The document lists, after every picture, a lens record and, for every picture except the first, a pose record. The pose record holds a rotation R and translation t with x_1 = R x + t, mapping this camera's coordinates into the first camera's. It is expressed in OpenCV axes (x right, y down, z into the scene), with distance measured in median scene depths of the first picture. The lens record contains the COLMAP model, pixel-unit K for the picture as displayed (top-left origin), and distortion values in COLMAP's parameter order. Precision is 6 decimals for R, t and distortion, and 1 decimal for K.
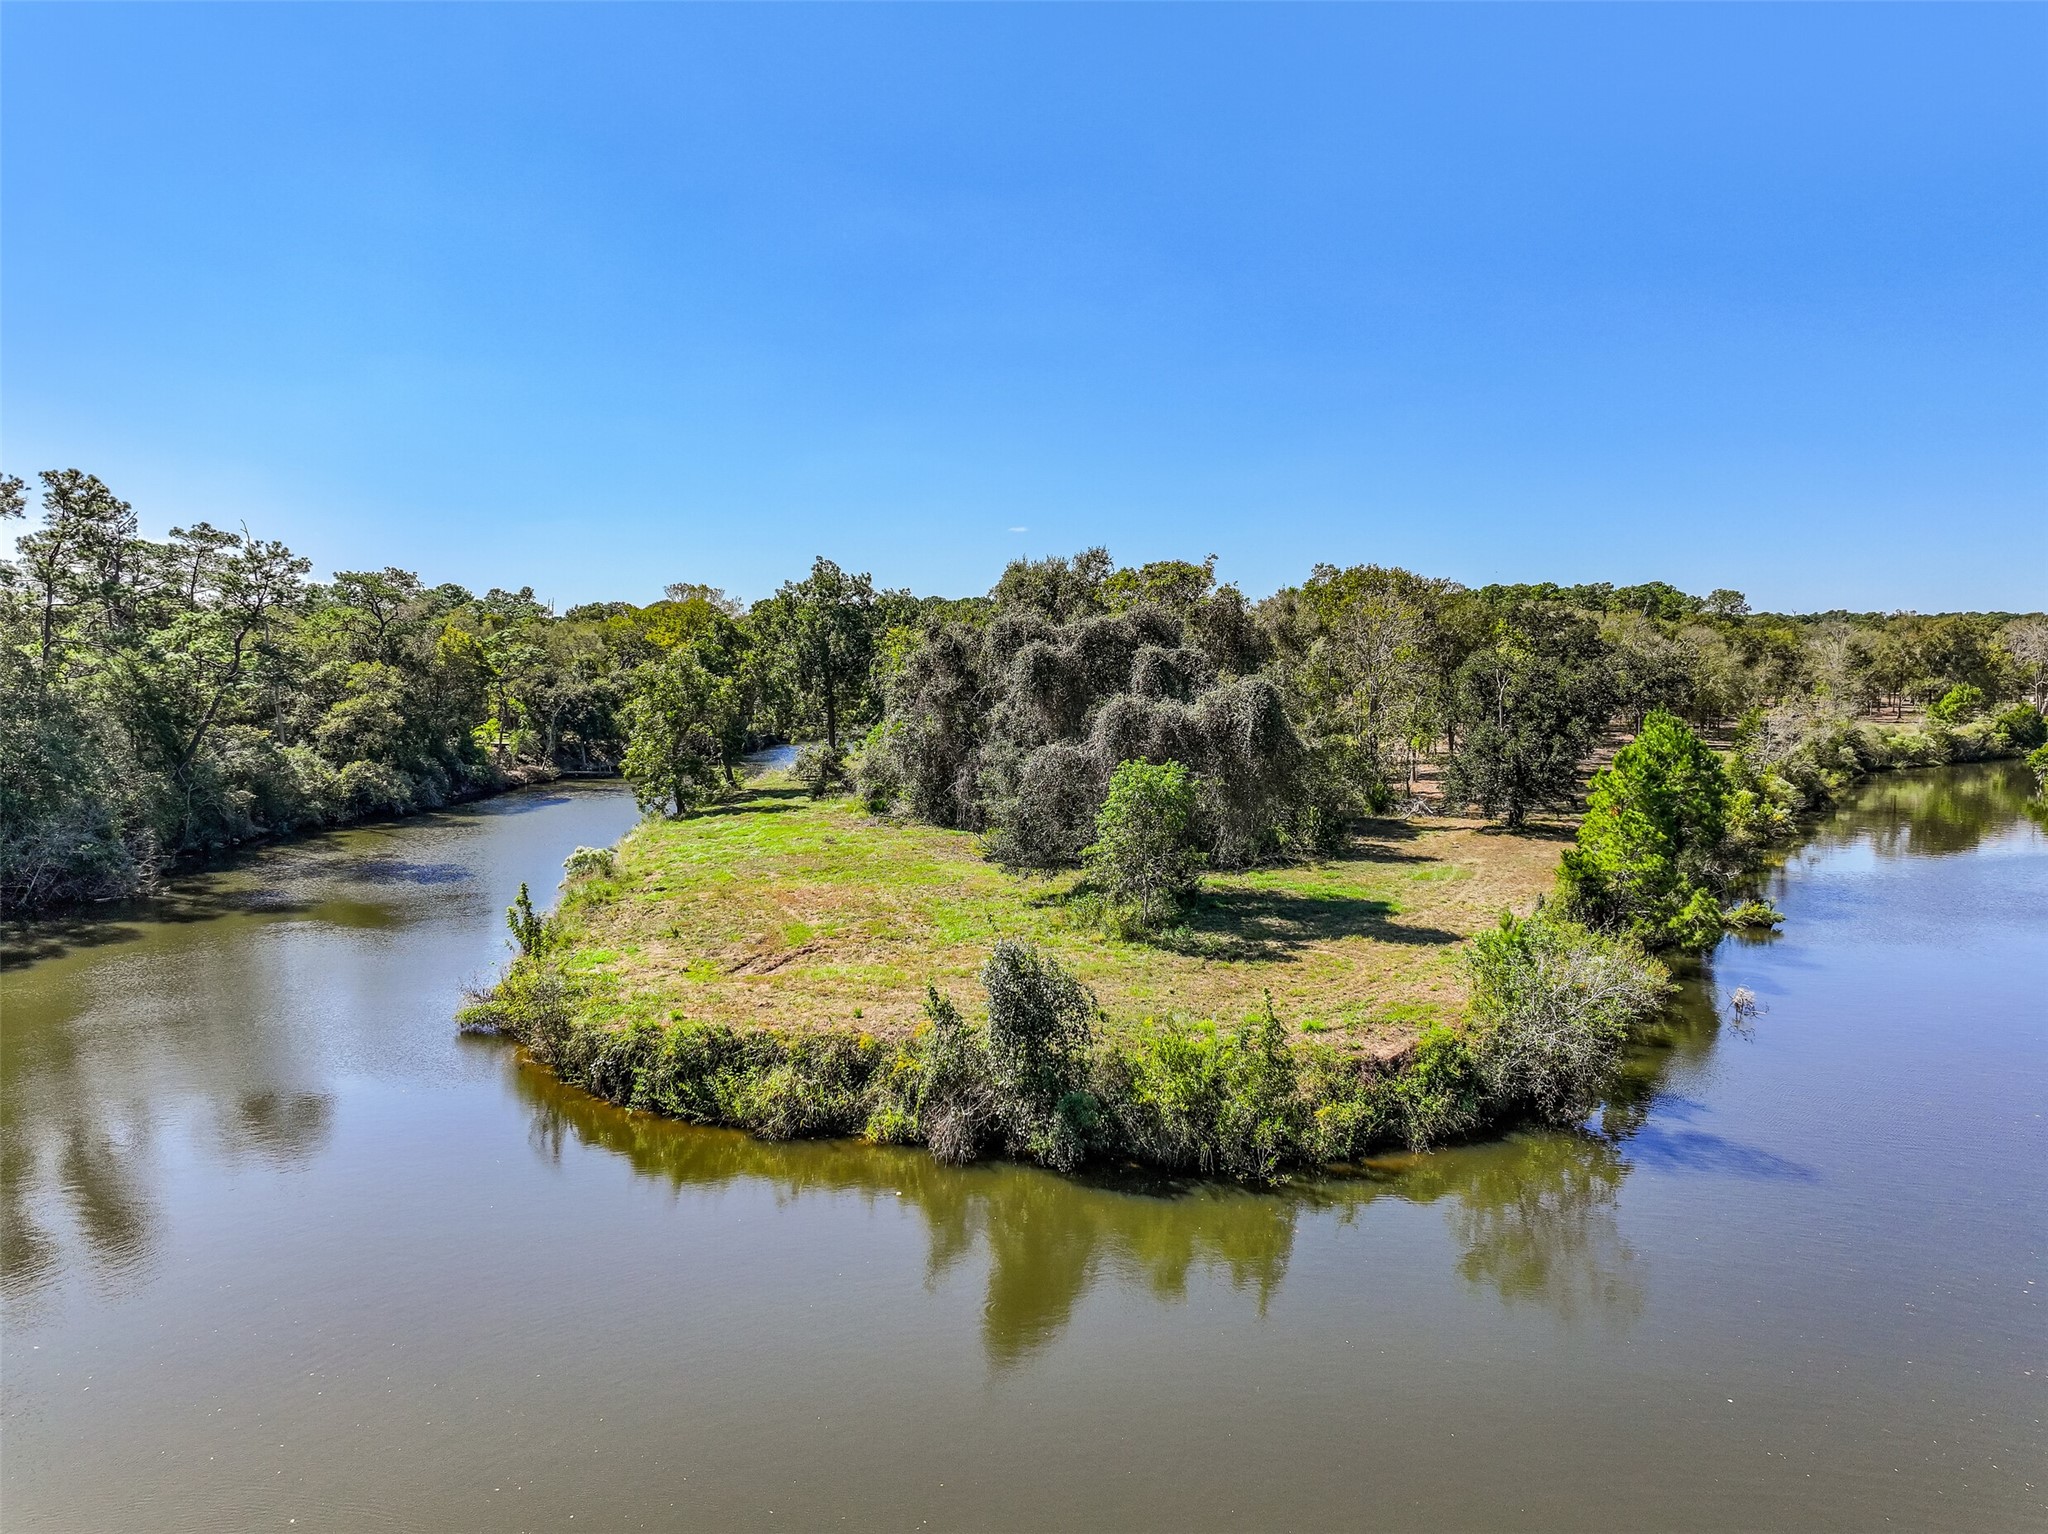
lens RADIAL K [[1435.6, 0, 1029.9], [0, 1435.6, 771.9], [0, 0, 1]] dist [0.001998, 0.016101]
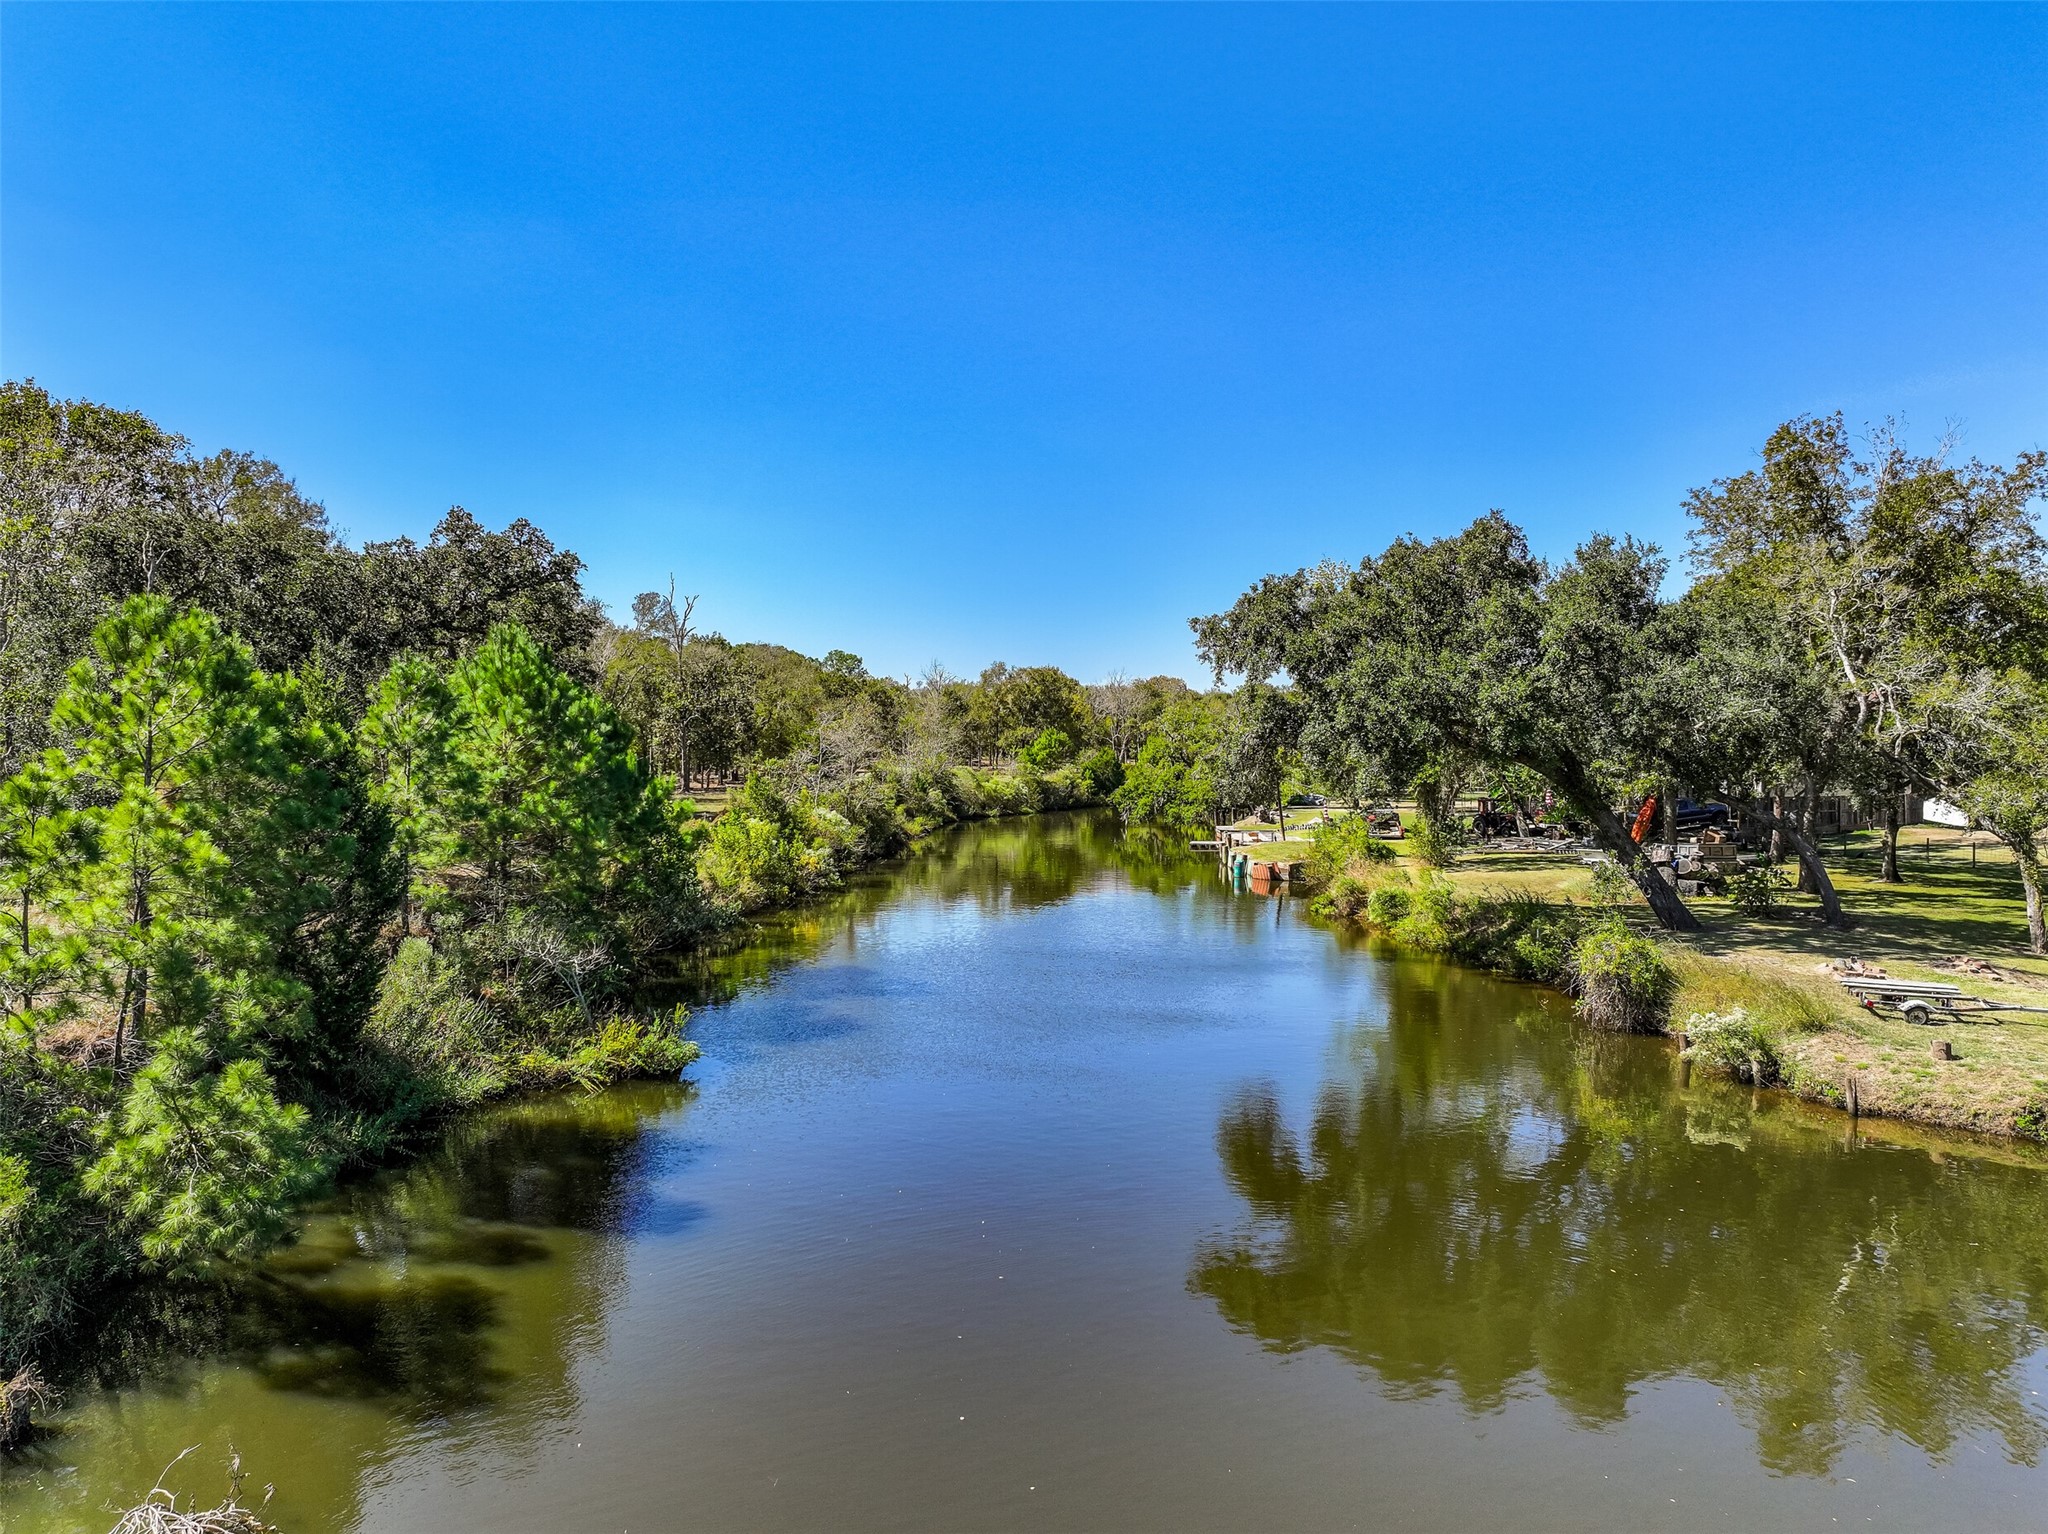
lens RADIAL K [[1435.6, 0, 1022.6], [0, 1435.6, 767.9], [0, 0, 1]] dist [0.001998, 0.016101]
pose [[0.852997, -0.005942, 0.521883, 0.155932], [0.042272, 0.997437, -0.057735, 0.018244], [-0.520202, 0.071309, 0.851061, 0.233749]]
